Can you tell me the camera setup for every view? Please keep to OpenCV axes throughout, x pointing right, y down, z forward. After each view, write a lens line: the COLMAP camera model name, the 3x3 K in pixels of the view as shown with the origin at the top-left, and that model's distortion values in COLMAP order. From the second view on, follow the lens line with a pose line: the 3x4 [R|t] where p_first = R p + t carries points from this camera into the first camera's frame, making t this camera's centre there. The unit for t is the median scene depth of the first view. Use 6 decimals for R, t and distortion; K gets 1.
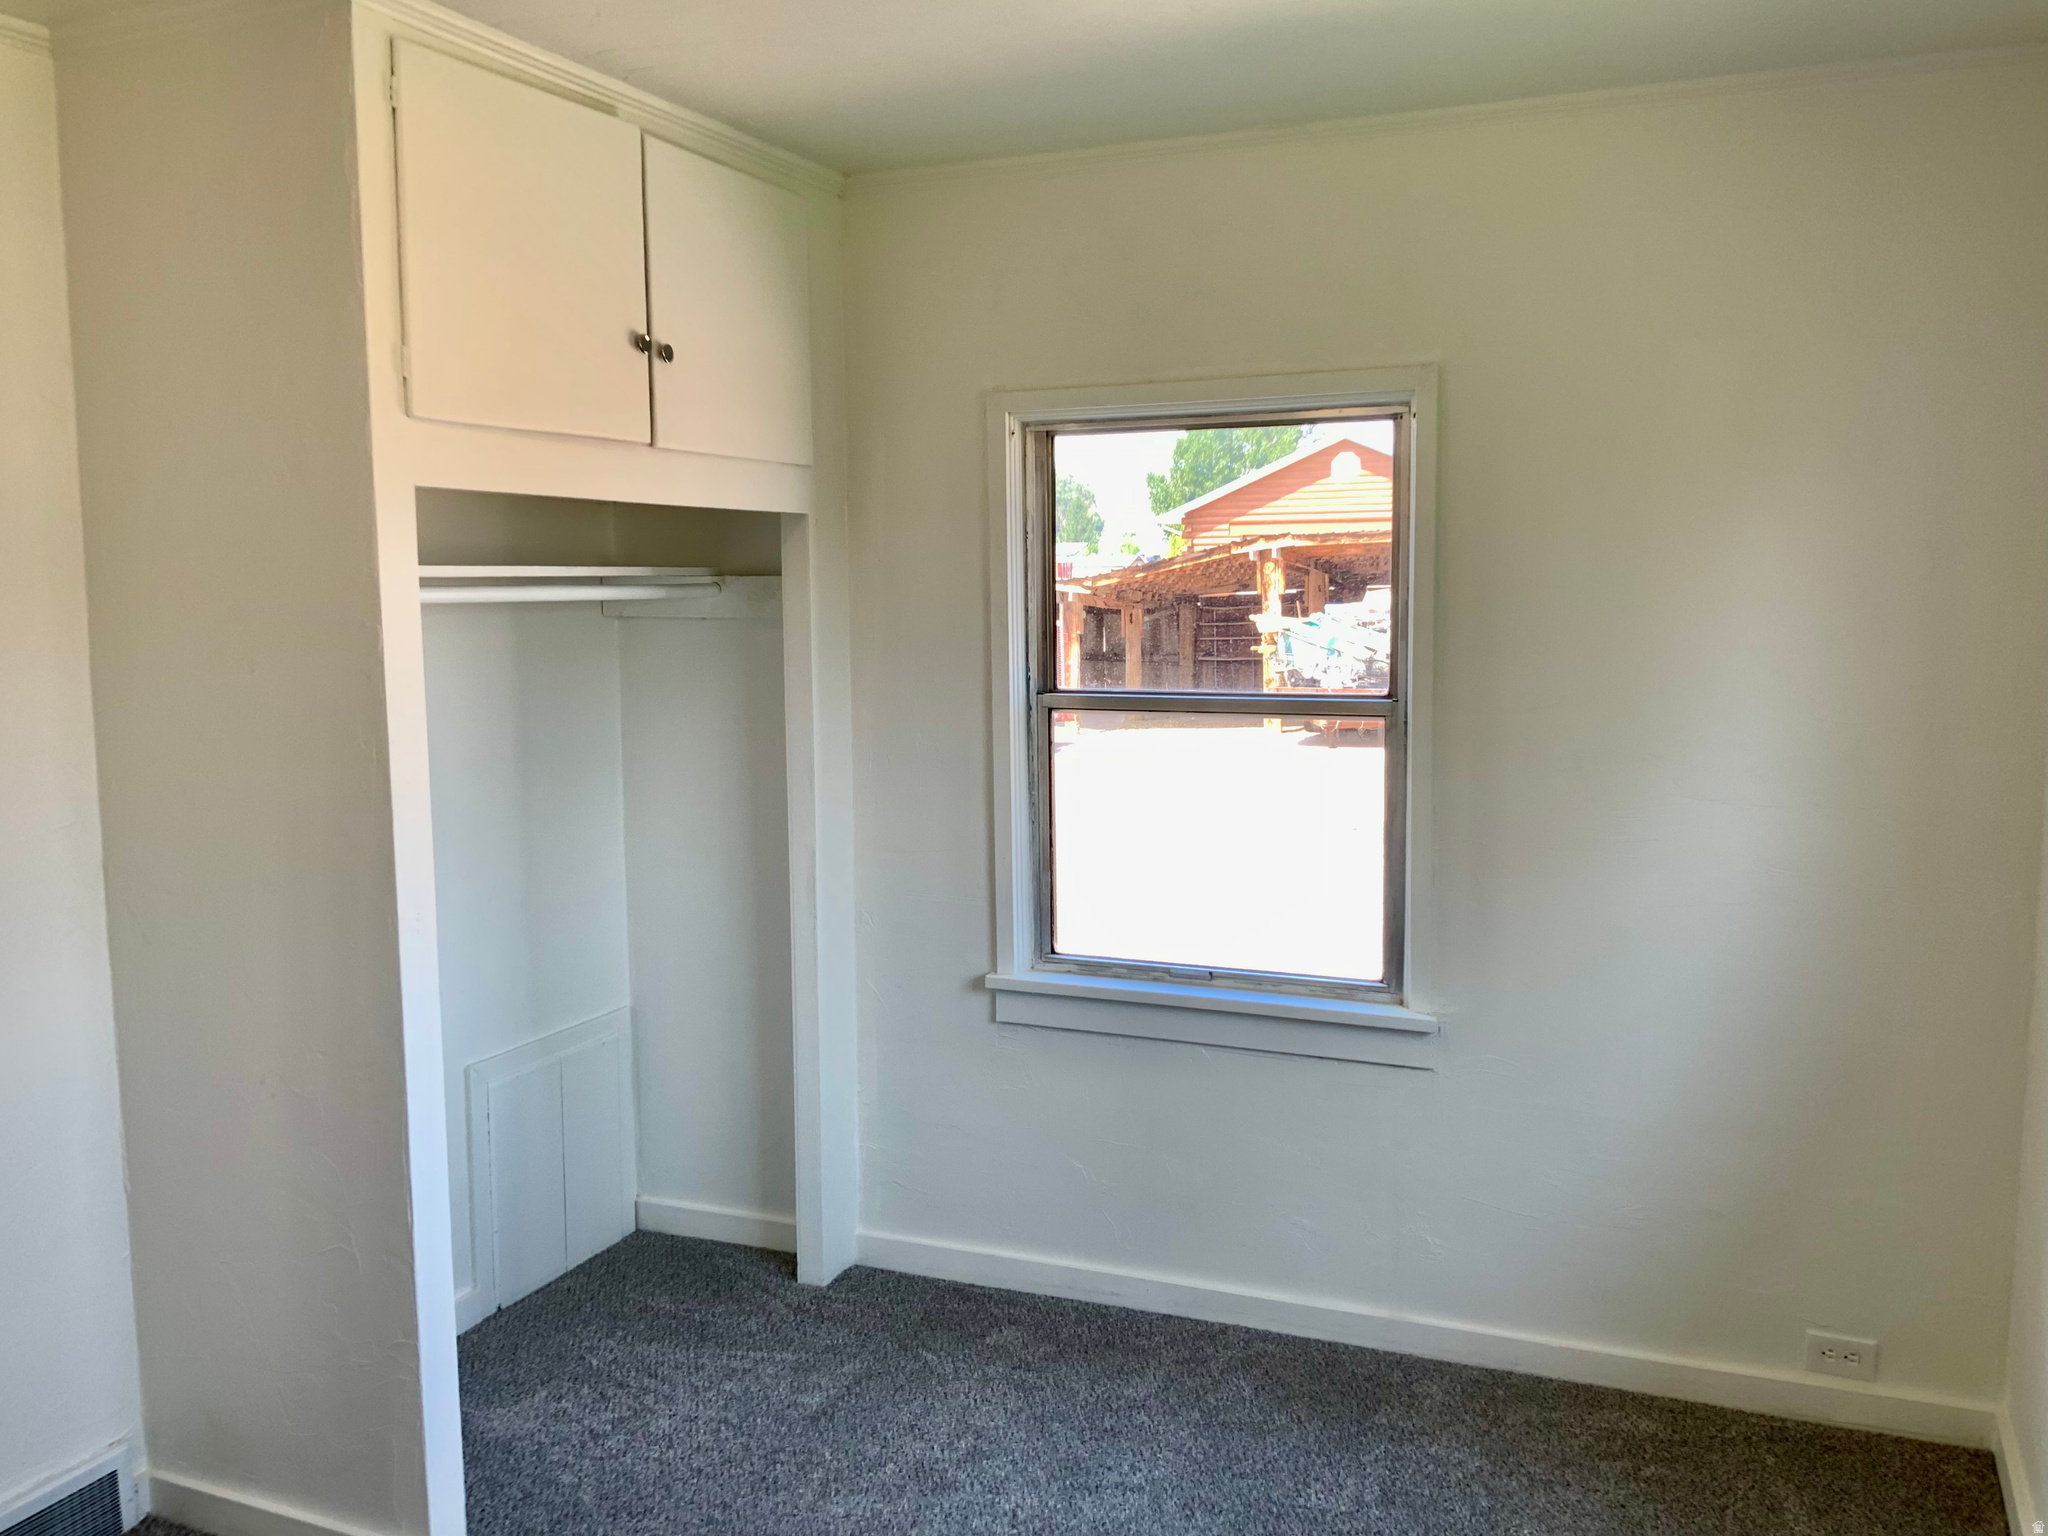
lens RADIAL K [[1718.8, 0, 1024.0], [0, 1718.8, 768.0], [0, 0, 1]] dist [-0.006413, -0.024266]
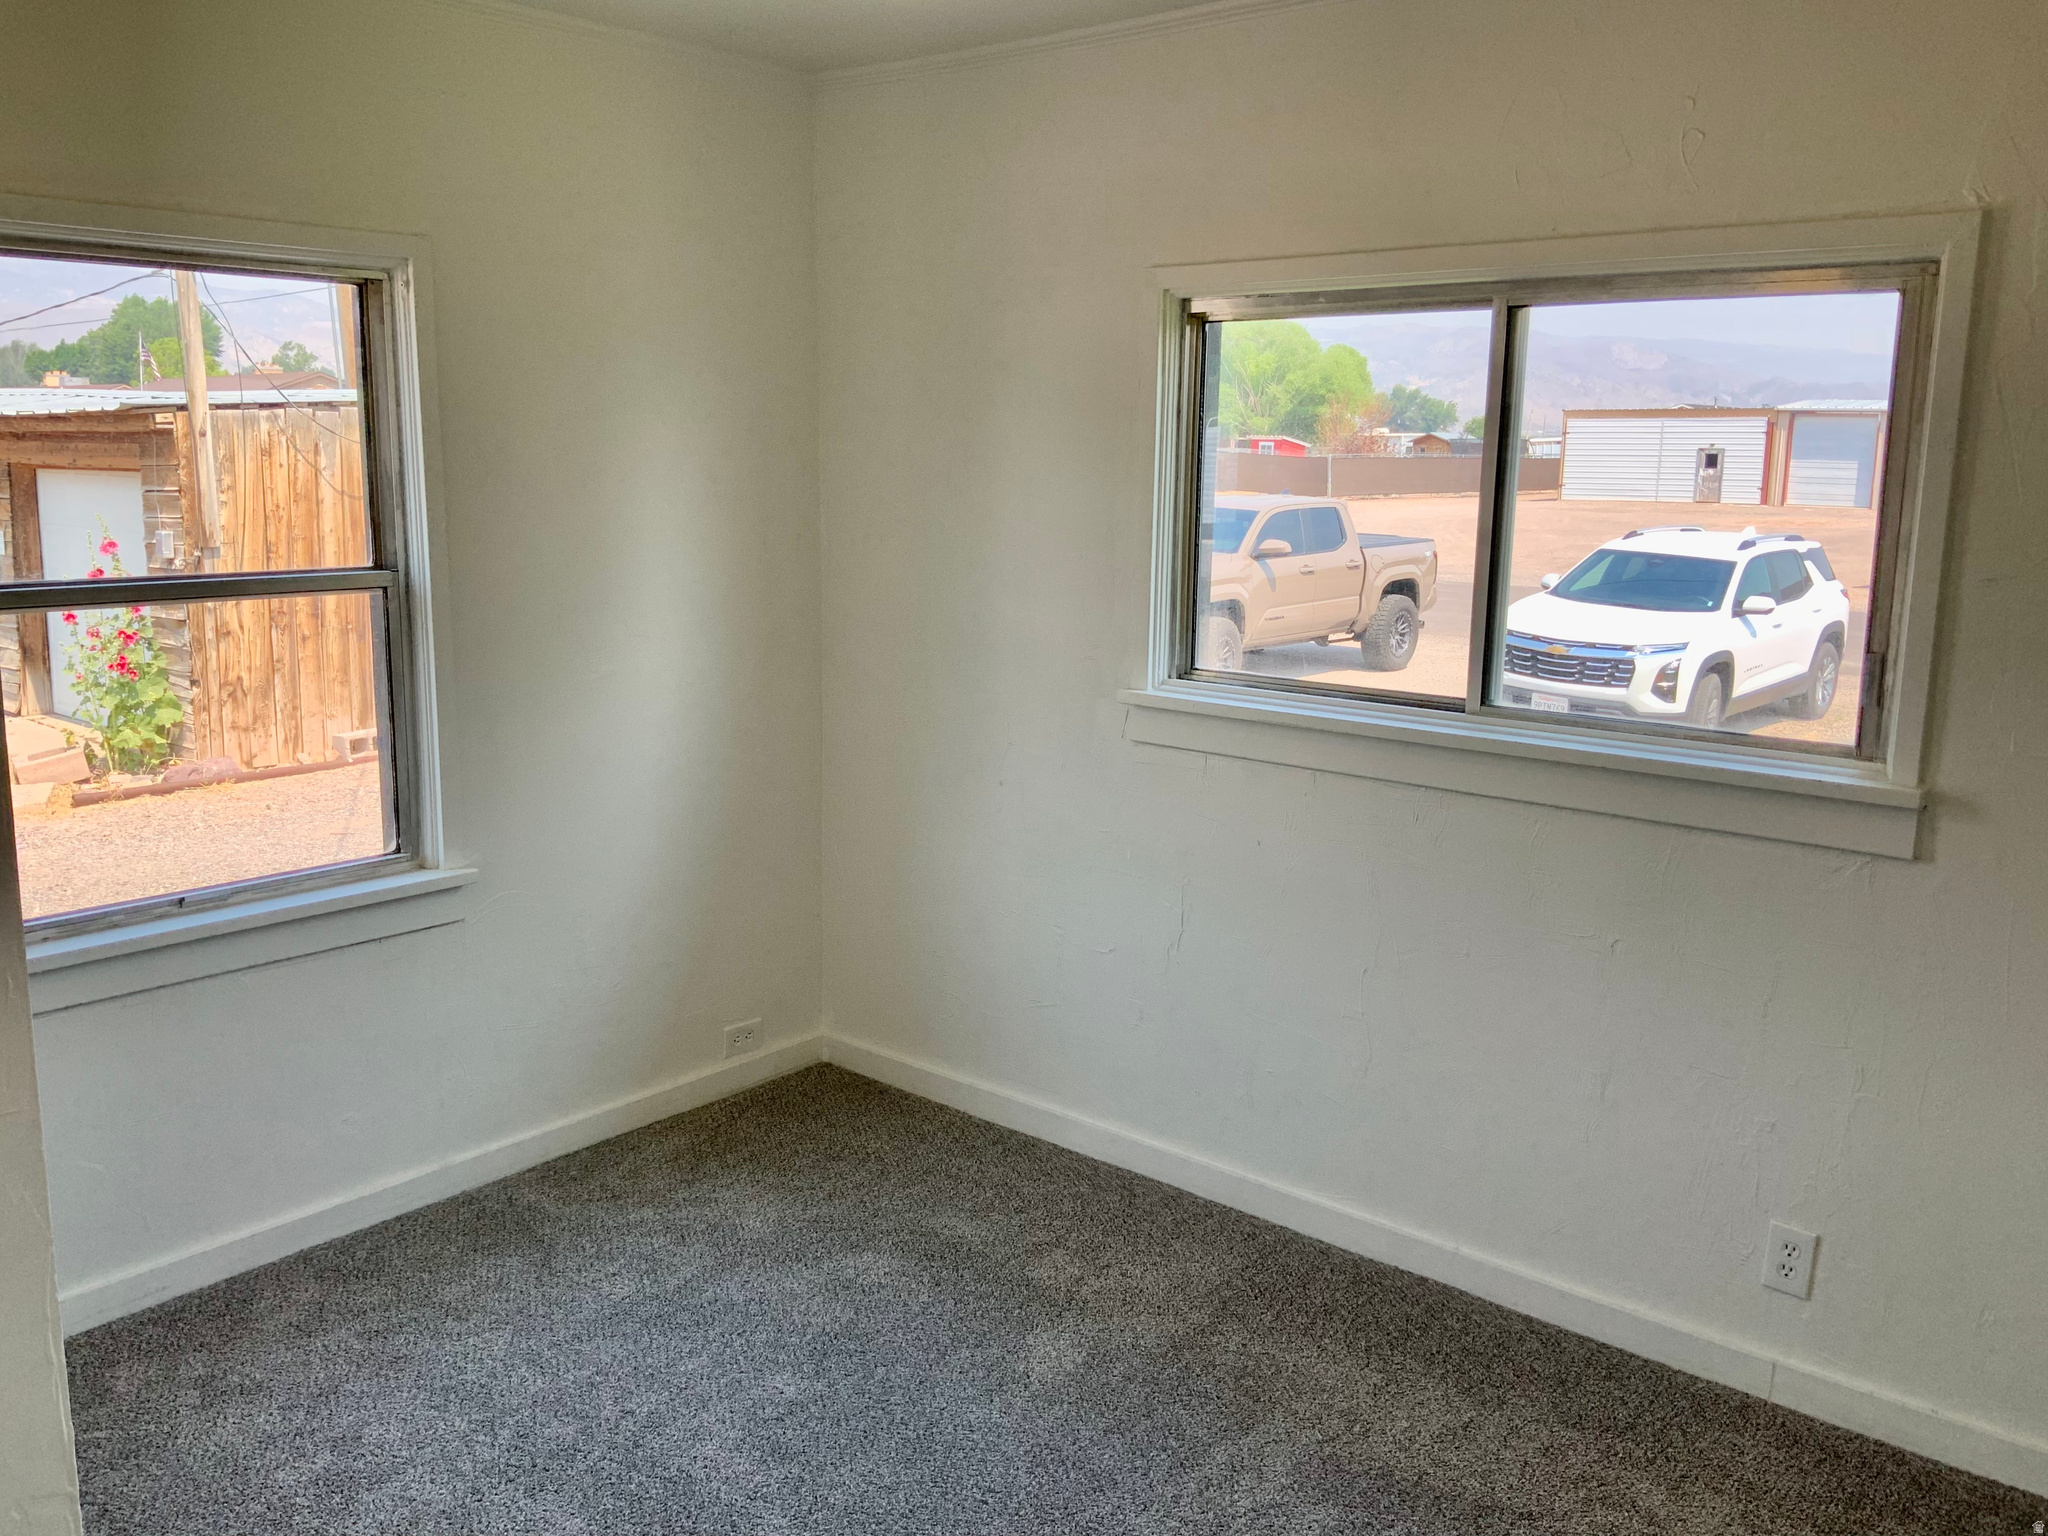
lens RADIAL K [[1718.8, 0, 1024.0], [0, 1718.8, 768.0], [0, 0, 1]] dist [-0.006413, -0.024266]
pose [[0.280880, -0.169780, 0.944606, -0.643859], [0.088493, 0.984617, 0.150658, -0.044856], [-0.955654, 0.041275, 0.291583, 0.354870]]
